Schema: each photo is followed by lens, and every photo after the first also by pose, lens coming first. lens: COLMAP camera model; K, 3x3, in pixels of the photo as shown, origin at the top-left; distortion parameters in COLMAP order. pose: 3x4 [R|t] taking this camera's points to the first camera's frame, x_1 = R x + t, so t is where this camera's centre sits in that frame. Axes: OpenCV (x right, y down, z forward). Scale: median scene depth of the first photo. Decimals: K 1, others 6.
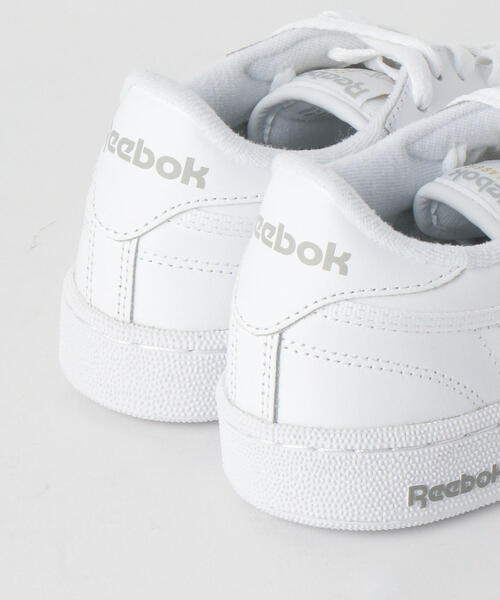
lens RADIAL K [[2977.7, 0, 249.9], [0, 2977.7, 299.8], [0, 0, 1]] dist [0.151381, 0.000000]
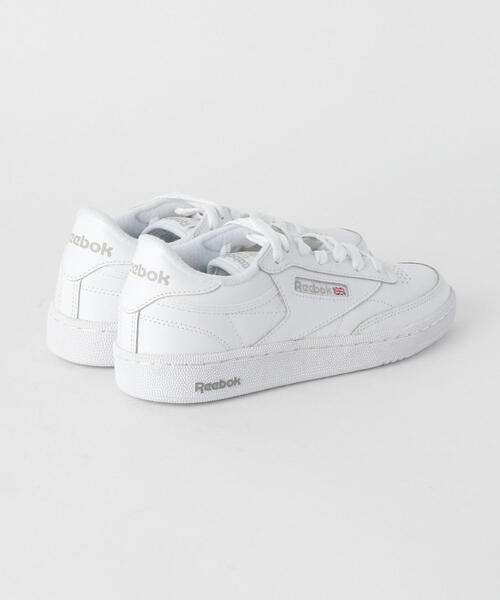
lens RADIAL K [[2977.7, 0, 250.1], [0, 2977.7, 300.1], [0, 0, 1]] dist [0.151381, 0.000000]
pose [[0.998985, 0.016026, -0.042106, 0.183410], [-0.024064, 0.979917, -0.197949, 0.433828], [0.038088, 0.198761, 0.979308, -1.180336]]
